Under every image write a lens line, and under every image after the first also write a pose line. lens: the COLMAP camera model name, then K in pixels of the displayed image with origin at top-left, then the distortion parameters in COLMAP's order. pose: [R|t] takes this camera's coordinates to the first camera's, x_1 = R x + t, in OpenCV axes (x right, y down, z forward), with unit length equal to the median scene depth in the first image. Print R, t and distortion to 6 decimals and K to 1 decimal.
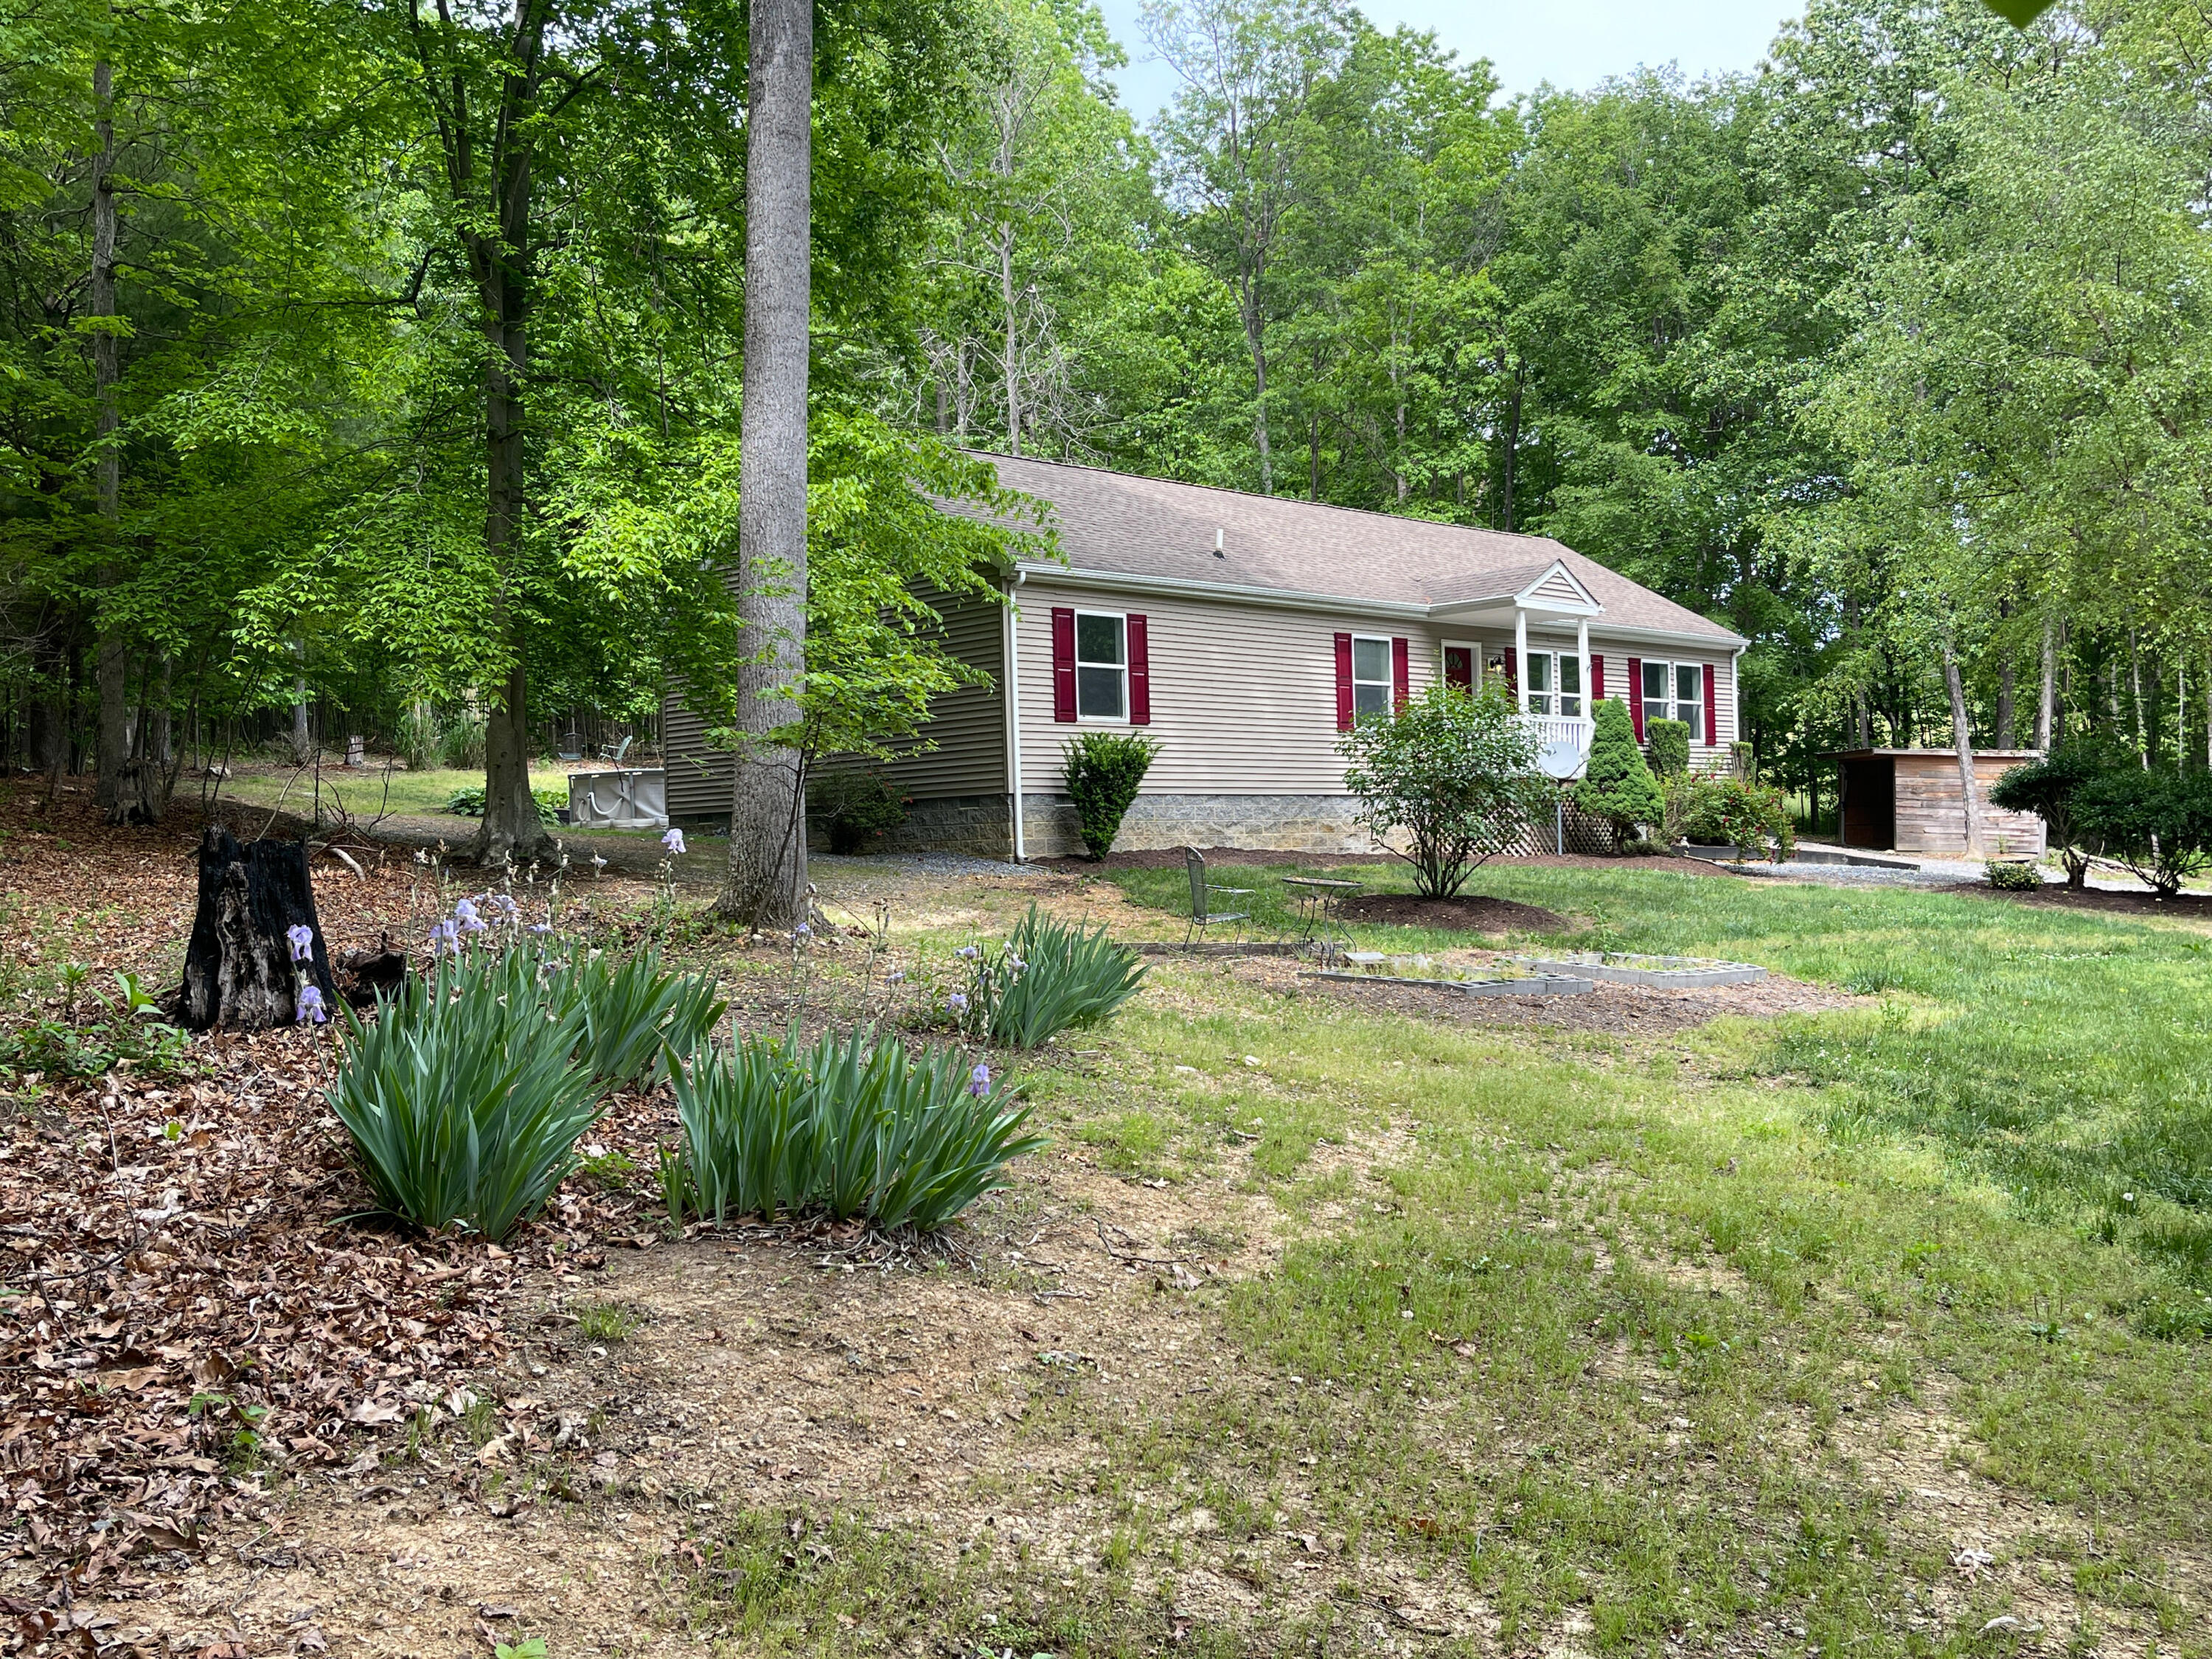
lens RADIAL K [[1995.8, 0, 1056.8], [0, 1995.8, 834.4], [0, 0, 1]] dist [0.011829, -0.001701]
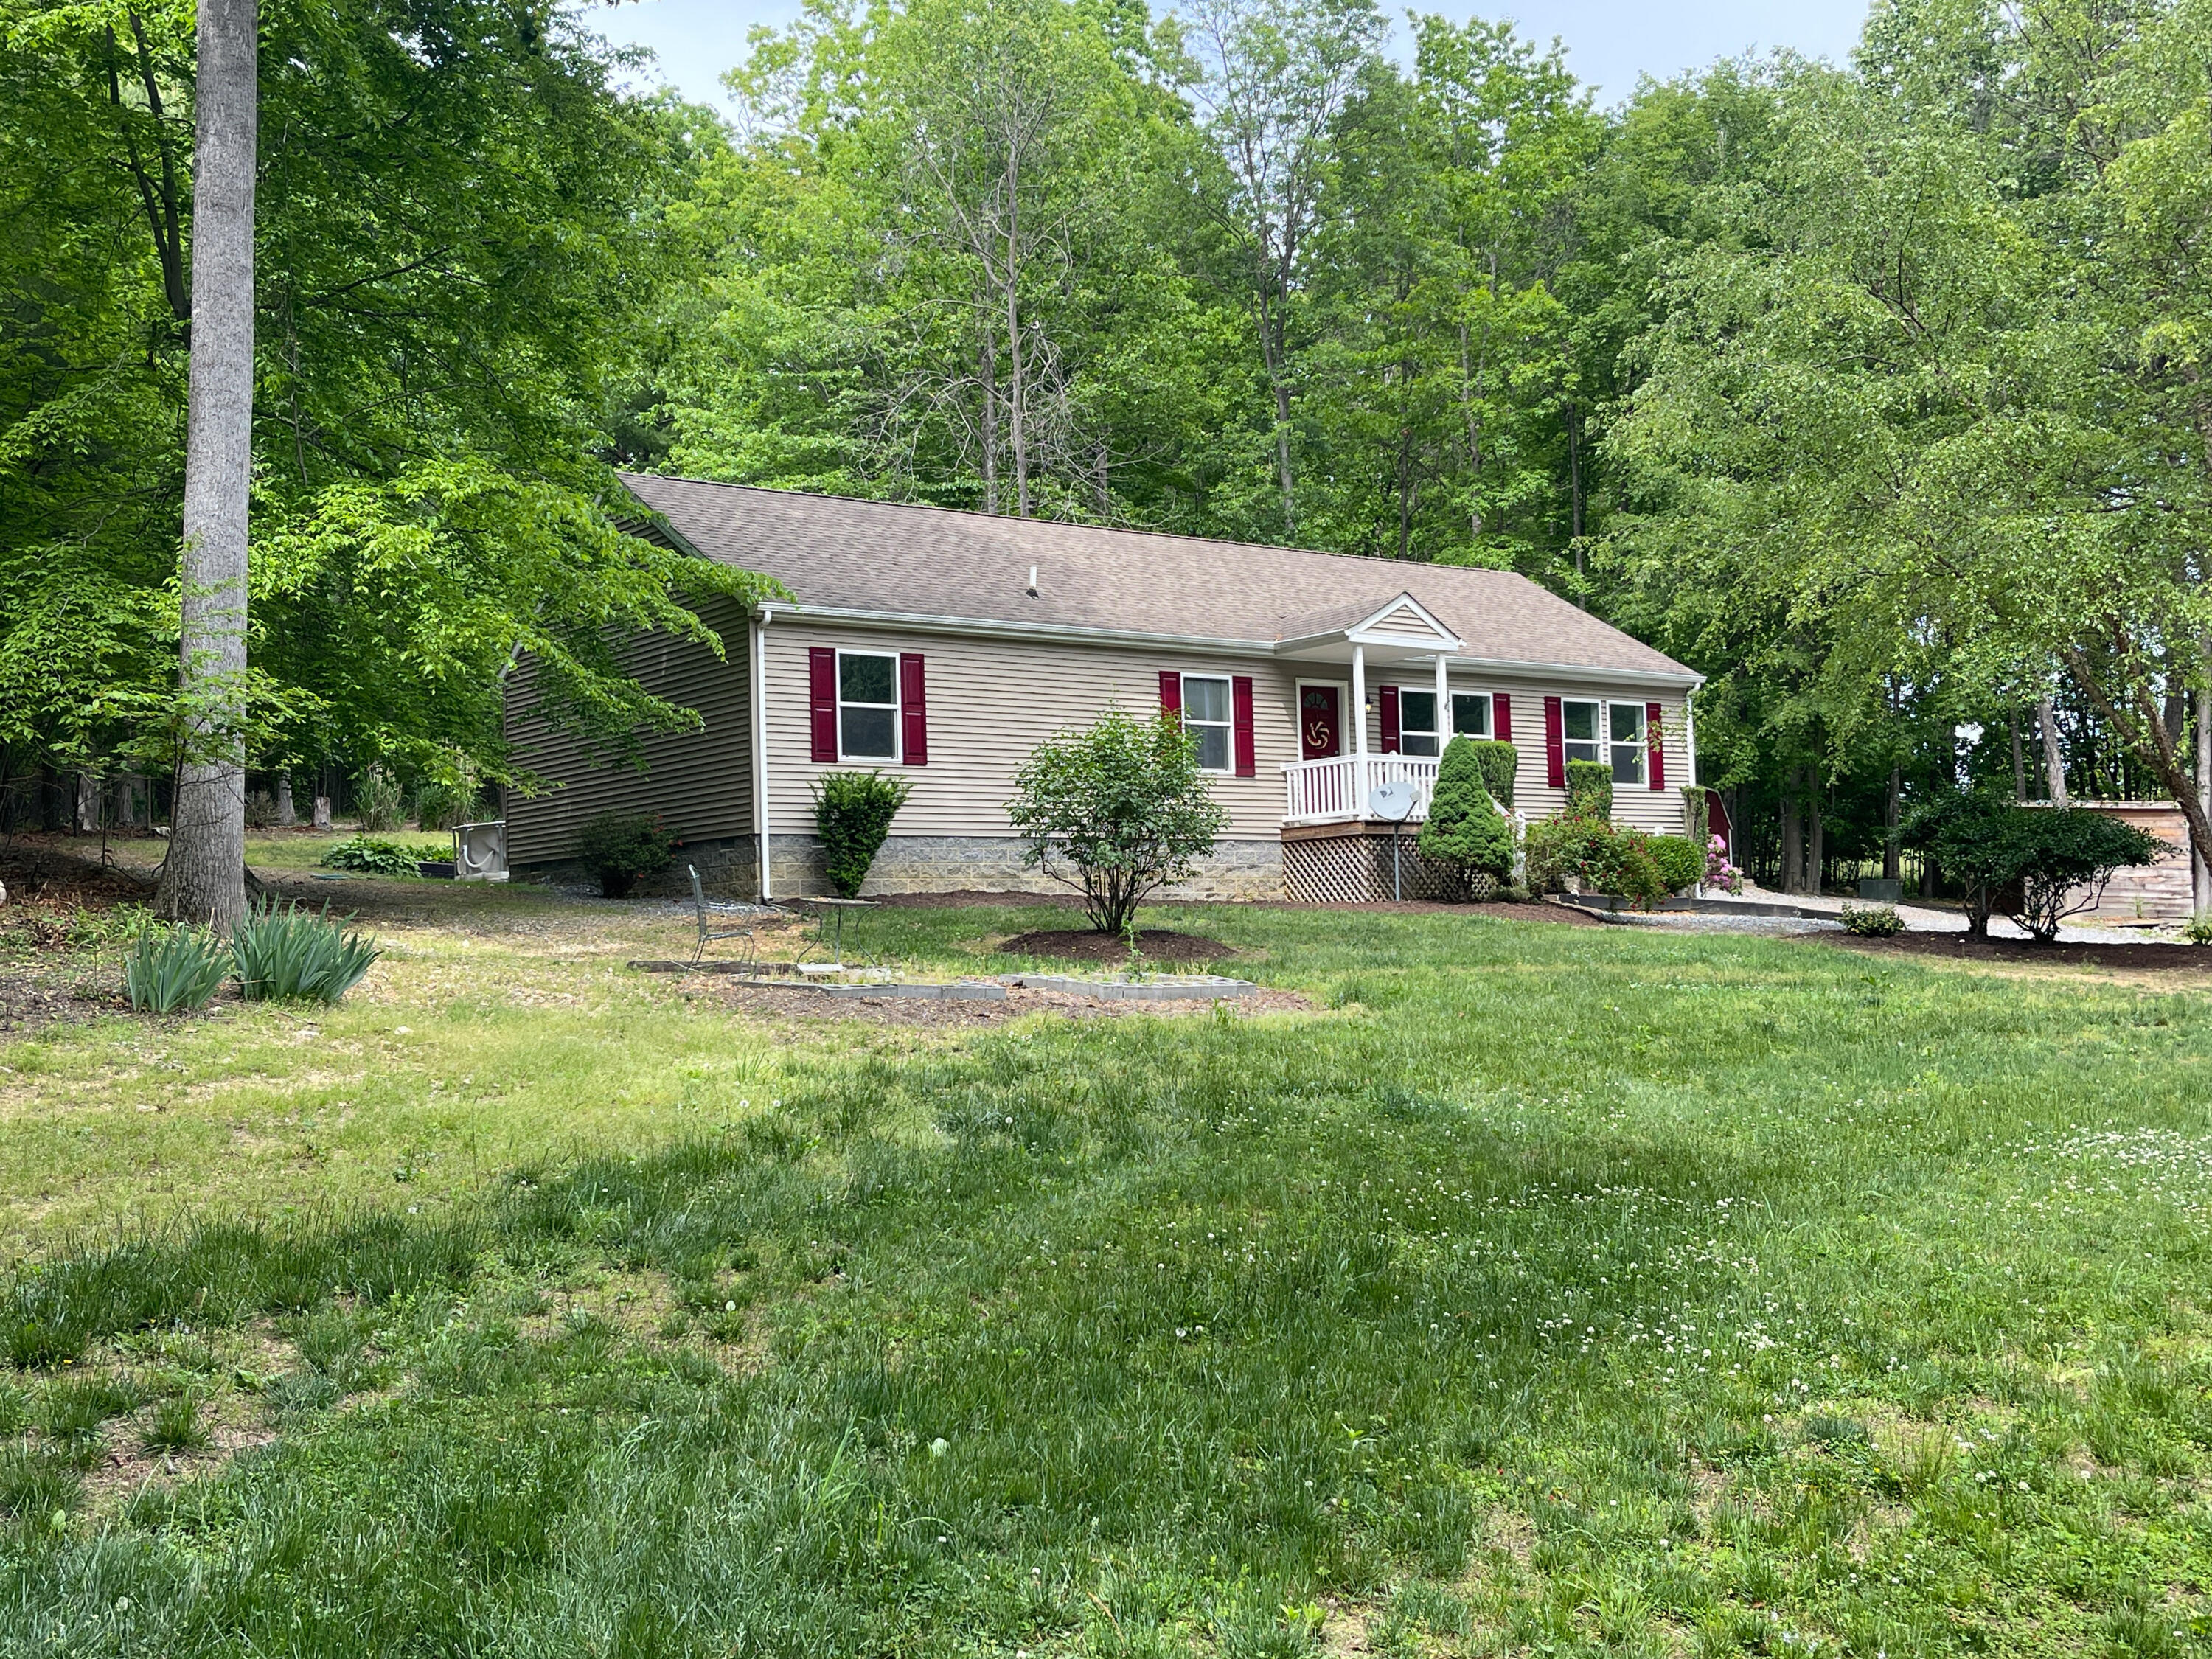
lens RADIAL K [[2242.5, 0, 1106.0], [0, 2242.5, 829.5], [0, 0, 1]] dist [0.098490, -0.002084]
pose [[0.994352, -0.006186, -0.105956, 0.238636], [0.001817, 0.999146, -0.041280, 0.021243], [0.106121, 0.040855, 0.993514, -0.082988]]
